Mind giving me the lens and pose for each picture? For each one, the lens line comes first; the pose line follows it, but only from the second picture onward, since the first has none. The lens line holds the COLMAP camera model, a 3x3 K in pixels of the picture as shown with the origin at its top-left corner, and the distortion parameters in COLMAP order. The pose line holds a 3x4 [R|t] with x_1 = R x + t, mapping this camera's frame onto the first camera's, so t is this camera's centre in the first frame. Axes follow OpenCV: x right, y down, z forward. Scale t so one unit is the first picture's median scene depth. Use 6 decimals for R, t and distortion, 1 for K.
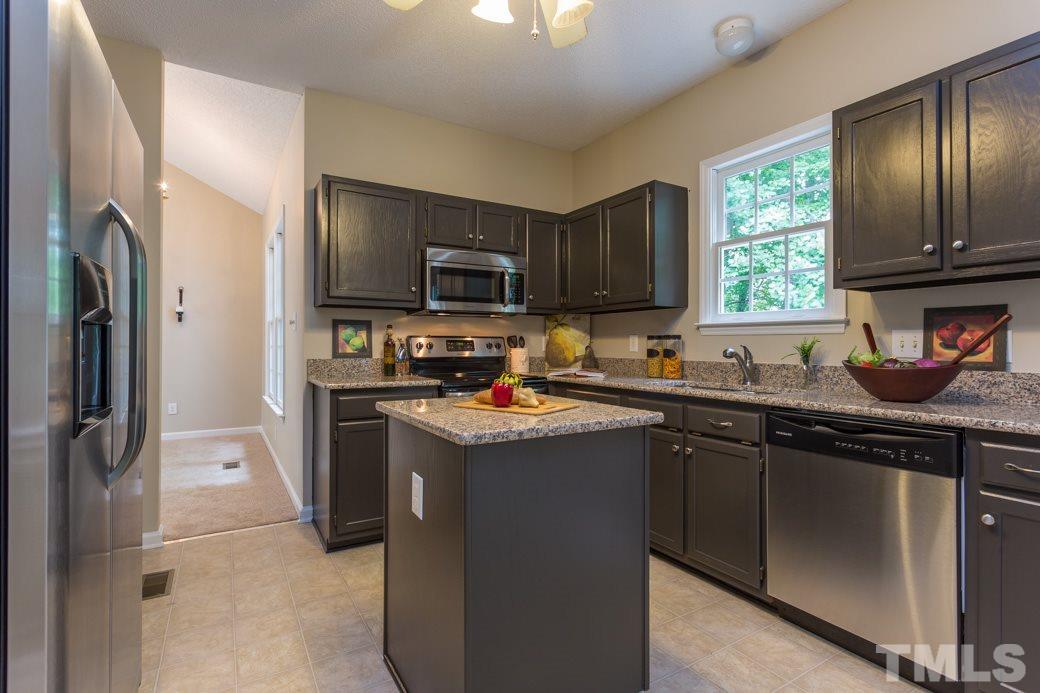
lens RADIAL K [[490.0, 0, 514.3], [0, 490.0, 343.6], [0, 0, 1]] dist [0.001898, 0.000380]
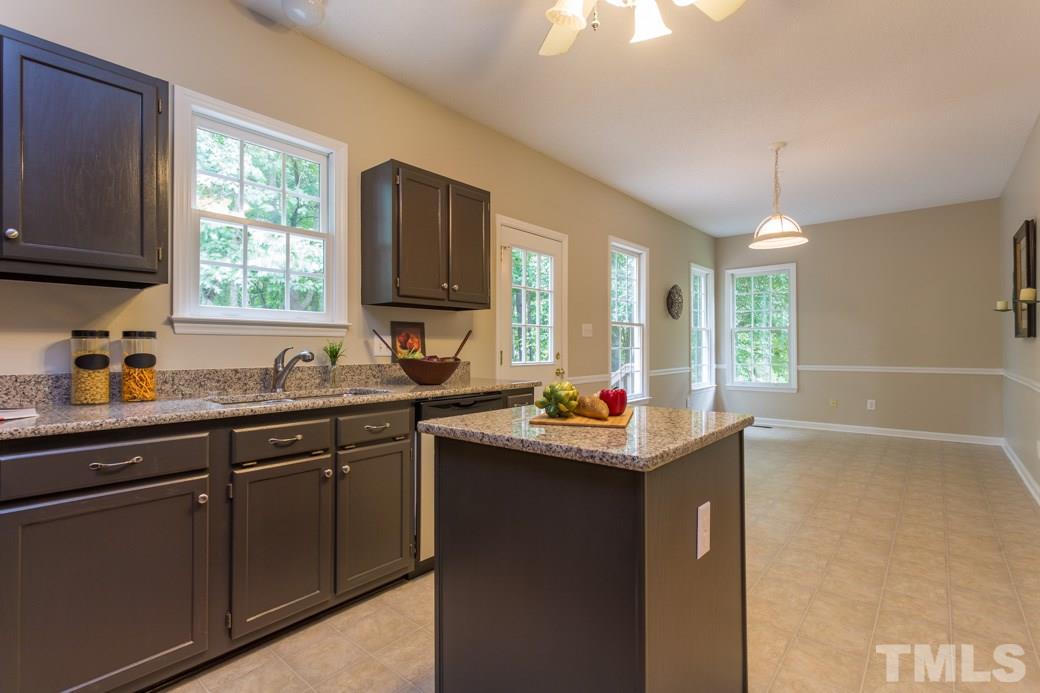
lens RADIAL K [[502.6, 0, 520.0], [0, 502.6, 346.5], [0, 0, 1]] dist [0.021645, 0.000405]
pose [[-0.337355, 0.002533, 0.941374, -0.589534], [0.000837, 0.999997, -0.002390, 0.005157], [-0.941377, -0.000018, -0.337356, 1.011352]]
